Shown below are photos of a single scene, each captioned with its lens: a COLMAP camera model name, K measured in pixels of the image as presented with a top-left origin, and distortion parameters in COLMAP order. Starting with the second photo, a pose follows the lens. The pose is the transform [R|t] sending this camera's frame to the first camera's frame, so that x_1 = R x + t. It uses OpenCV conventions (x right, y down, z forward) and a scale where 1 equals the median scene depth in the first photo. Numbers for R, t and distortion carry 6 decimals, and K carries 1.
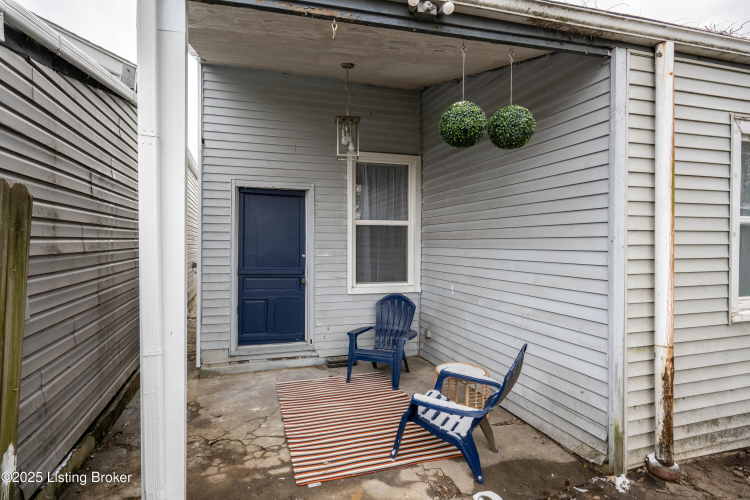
lens RADIAL K [[406.6, 0, 375.6], [0, 406.6, 244.0], [0, 0, 1]] dist [0.002638, -0.000462]
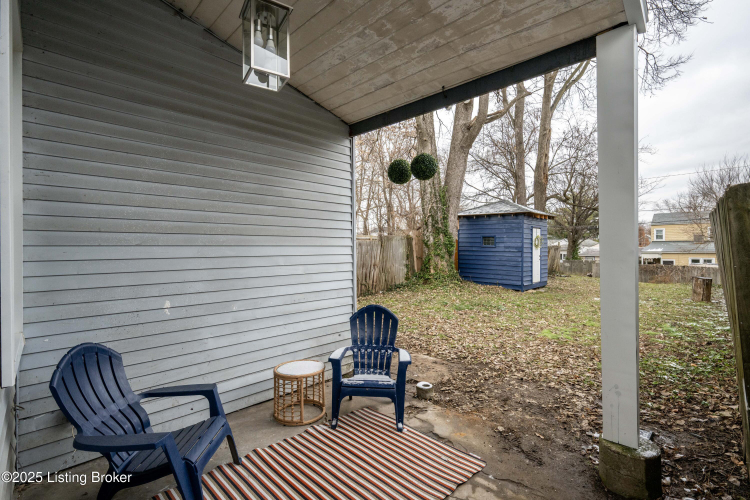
lens RADIAL K [[351.5, 0, 379.5], [0, 351.5, 251.5], [0, 0, 1]] dist [-0.001906, -0.000050]
pose [[-0.474862, -0.002345, 0.880057, -0.765771], [0.011323, 0.999897, 0.008774, 0.027936], [-0.879987, 0.014131, -0.474787, 1.485273]]
